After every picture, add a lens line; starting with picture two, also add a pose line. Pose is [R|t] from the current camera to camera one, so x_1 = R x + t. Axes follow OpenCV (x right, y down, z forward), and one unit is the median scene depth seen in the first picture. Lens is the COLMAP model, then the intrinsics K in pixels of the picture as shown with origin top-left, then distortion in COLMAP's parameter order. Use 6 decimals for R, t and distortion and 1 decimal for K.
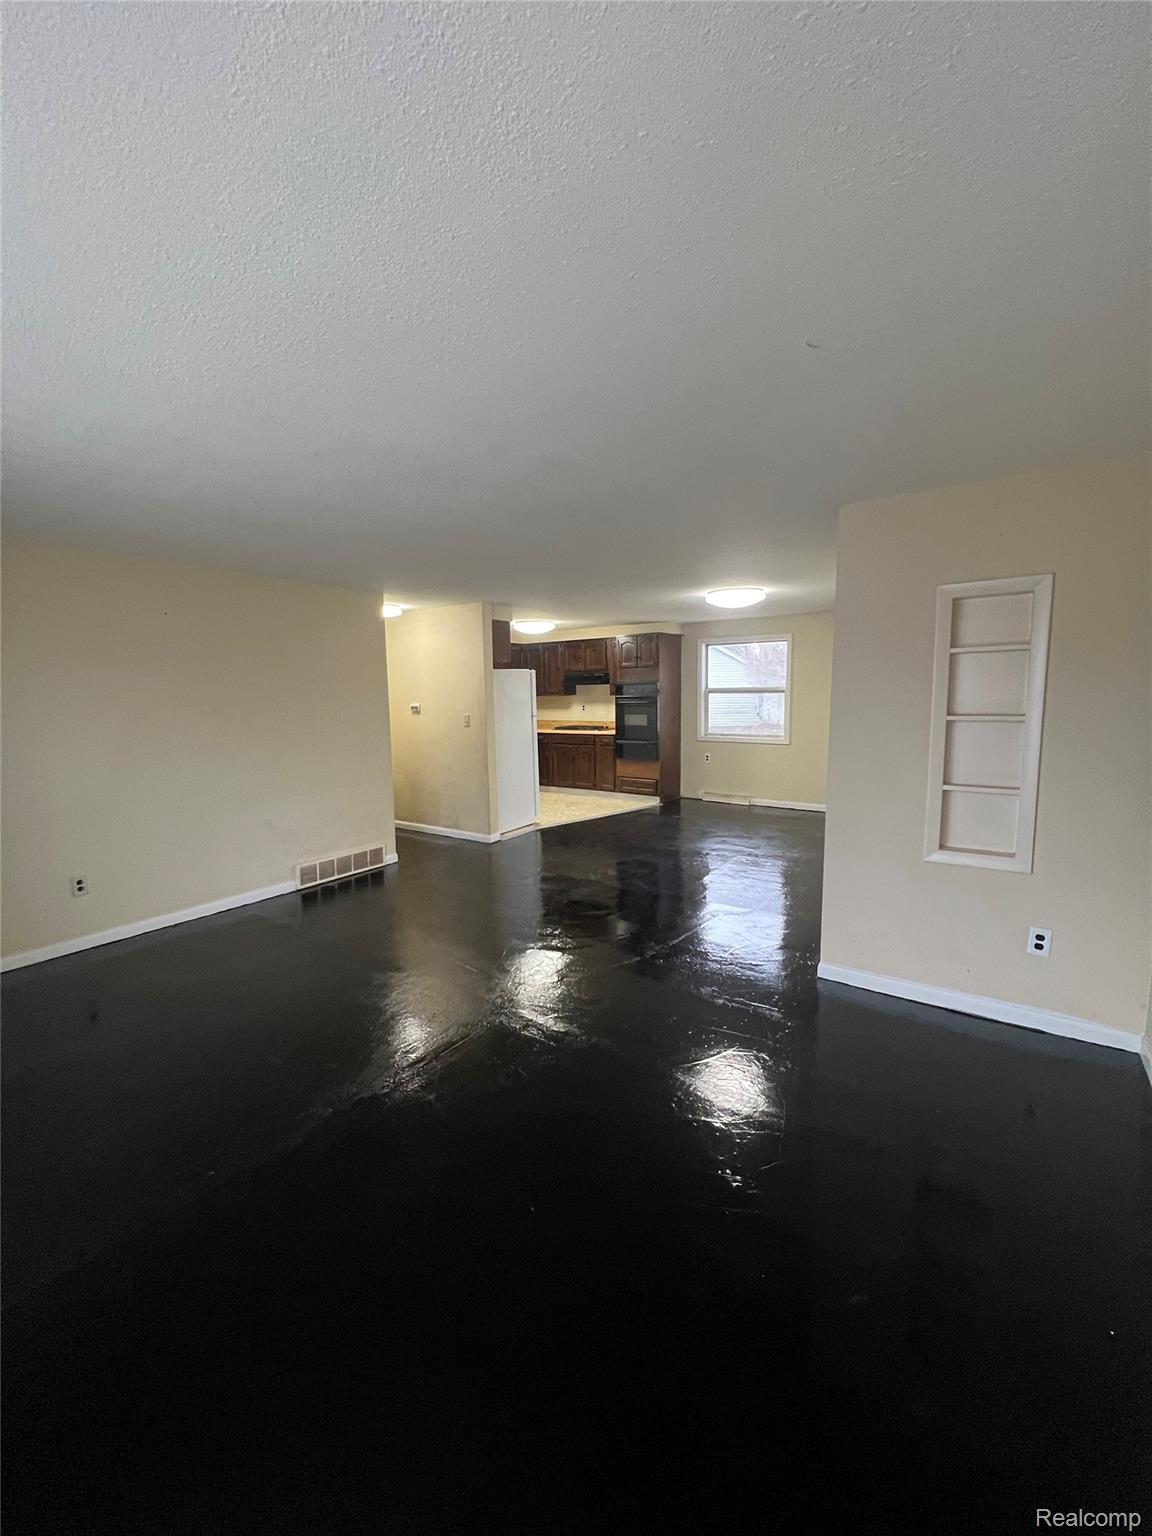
lens RADIAL K [[614.8, 0, 576.0], [0, 614.8, 768.0], [0, 0, 1]] dist [-0.000866, -0.000009]
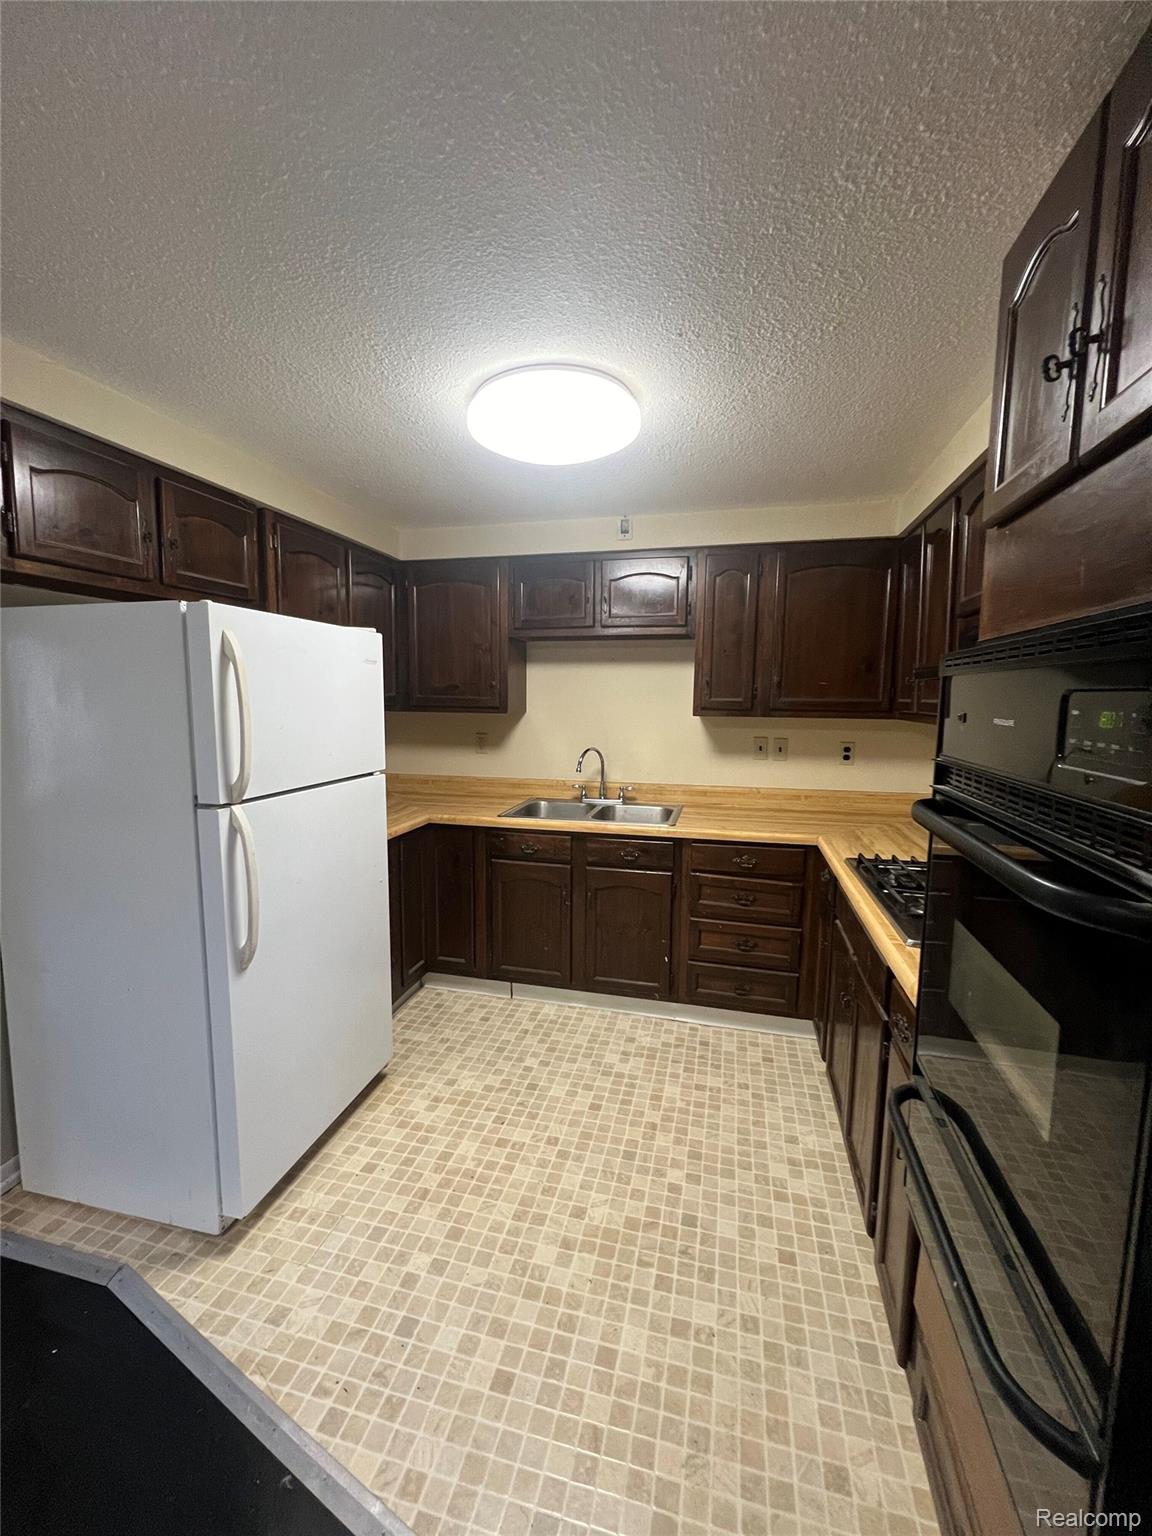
lens RADIAL K [[614.8, 0, 576.0], [0, 614.8, 768.0], [0, 0, 1]] dist [-0.000866, -0.000009]
pose [[0.356602, 0.126317, -0.925678, 0.149087], [-0.132920, 0.987598, 0.083562, -0.109742], [0.924753, 0.093242, 0.368969, 0.845661]]
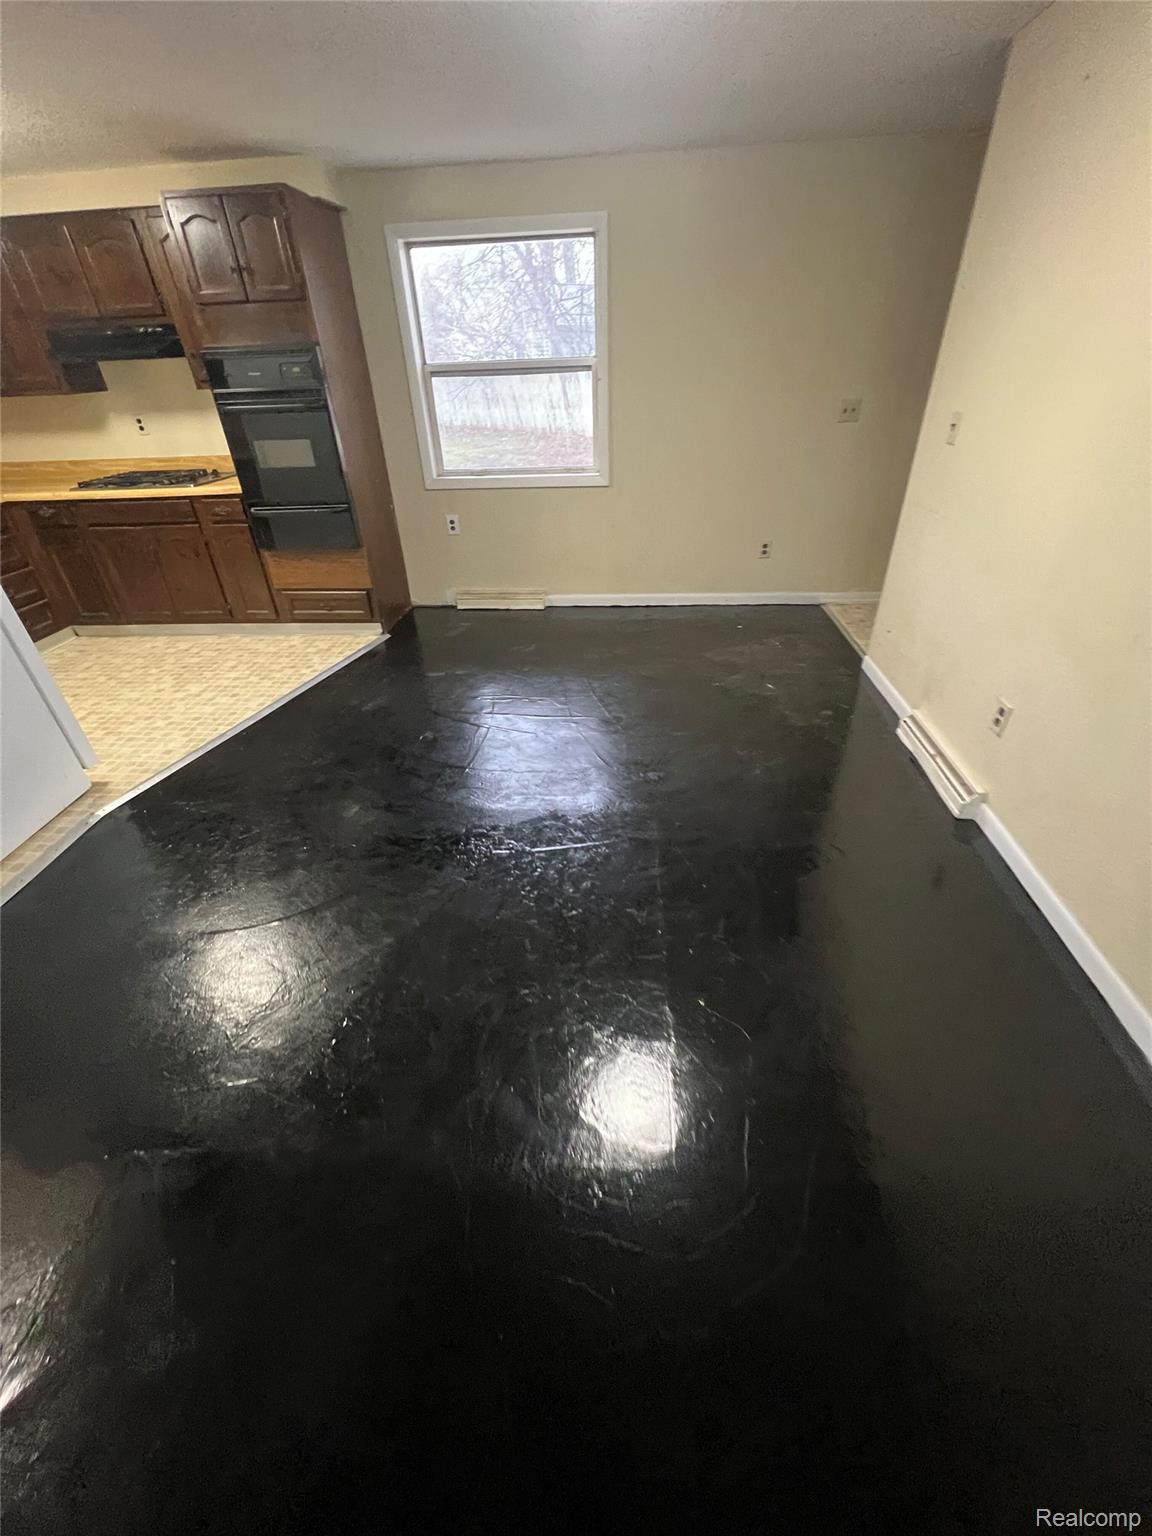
lens RADIAL K [[614.8, 0, 576.0], [0, 614.8, 768.0], [0, 0, 1]] dist [-0.000866, -0.000009]
pose [[0.861475, -0.291079, 0.416093, 0.029907], [0.085161, 0.890614, 0.446715, -0.055621], [-0.500608, -0.349399, 0.792031, 0.470019]]
